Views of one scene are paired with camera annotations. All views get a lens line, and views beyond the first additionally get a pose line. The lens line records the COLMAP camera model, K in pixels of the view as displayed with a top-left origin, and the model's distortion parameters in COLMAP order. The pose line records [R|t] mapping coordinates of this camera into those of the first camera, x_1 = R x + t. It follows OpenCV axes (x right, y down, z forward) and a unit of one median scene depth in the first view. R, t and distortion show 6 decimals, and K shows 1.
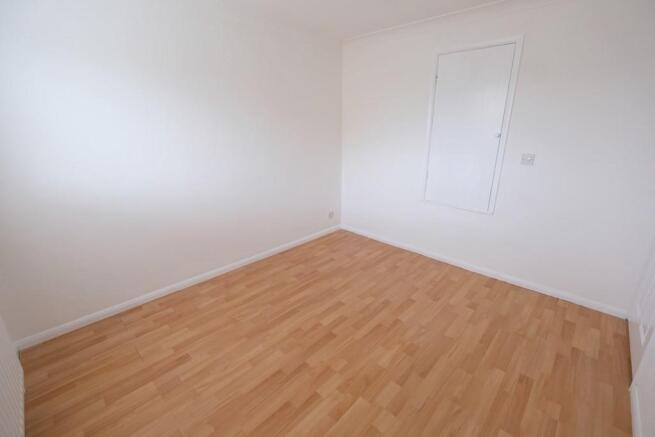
lens RADIAL K [[286.6, 0, 327.1], [0, 286.6, 213.4], [0, 0, 1]] dist [-0.001407, -0.000147]
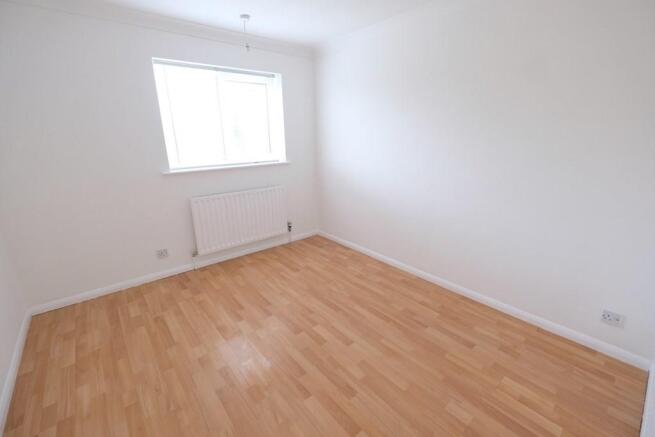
lens RADIAL K [[286.6, 0, 327.1], [0, 286.6, 213.4], [0, 0, 1]] dist [-0.001407, -0.000147]
pose [[-0.110550, 0.268883, -0.956808, 0.789143], [-0.285008, 0.913699, 0.289698, -0.260410], [0.952129, 0.304724, -0.024375, 0.900271]]
